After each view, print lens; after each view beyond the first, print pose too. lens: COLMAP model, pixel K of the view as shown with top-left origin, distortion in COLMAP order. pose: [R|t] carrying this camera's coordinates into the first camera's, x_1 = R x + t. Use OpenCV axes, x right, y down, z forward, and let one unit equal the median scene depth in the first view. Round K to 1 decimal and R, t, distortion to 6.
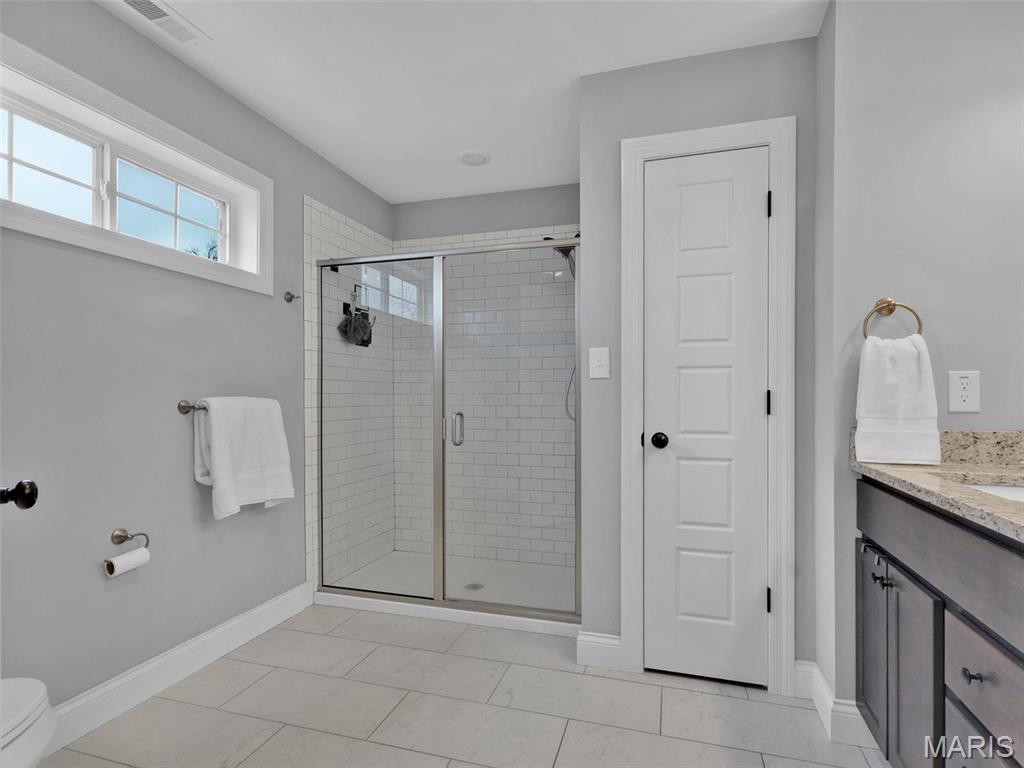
lens RADIAL K [[517.5, 0, 515.2], [0, 517.5, 390.1], [0, 0, 1]] dist [0.002372, 0.002602]
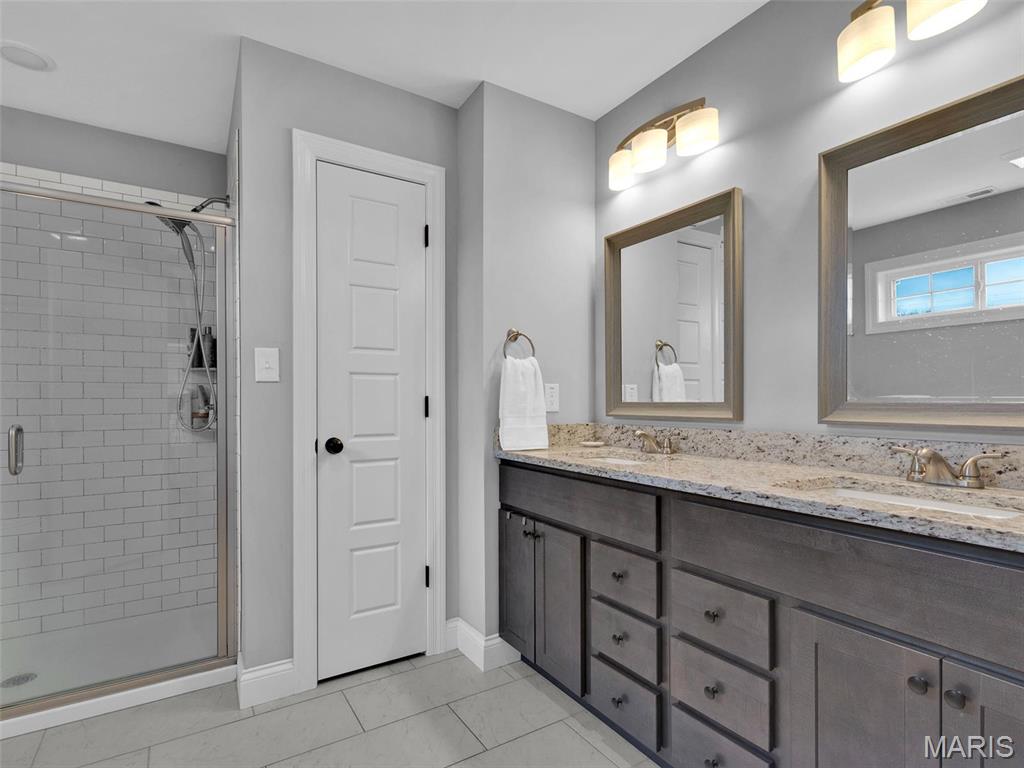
lens RADIAL K [[517.5, 0, 511.0], [0, 517.5, 393.3], [0, 0, 1]] dist [0.002372, 0.002602]
pose [[0.664843, 0.008753, 0.746932, -0.252977], [-0.006987, 0.999960, -0.005498, -0.000763], [-0.746951, -0.001564, 0.664878, 0.087712]]
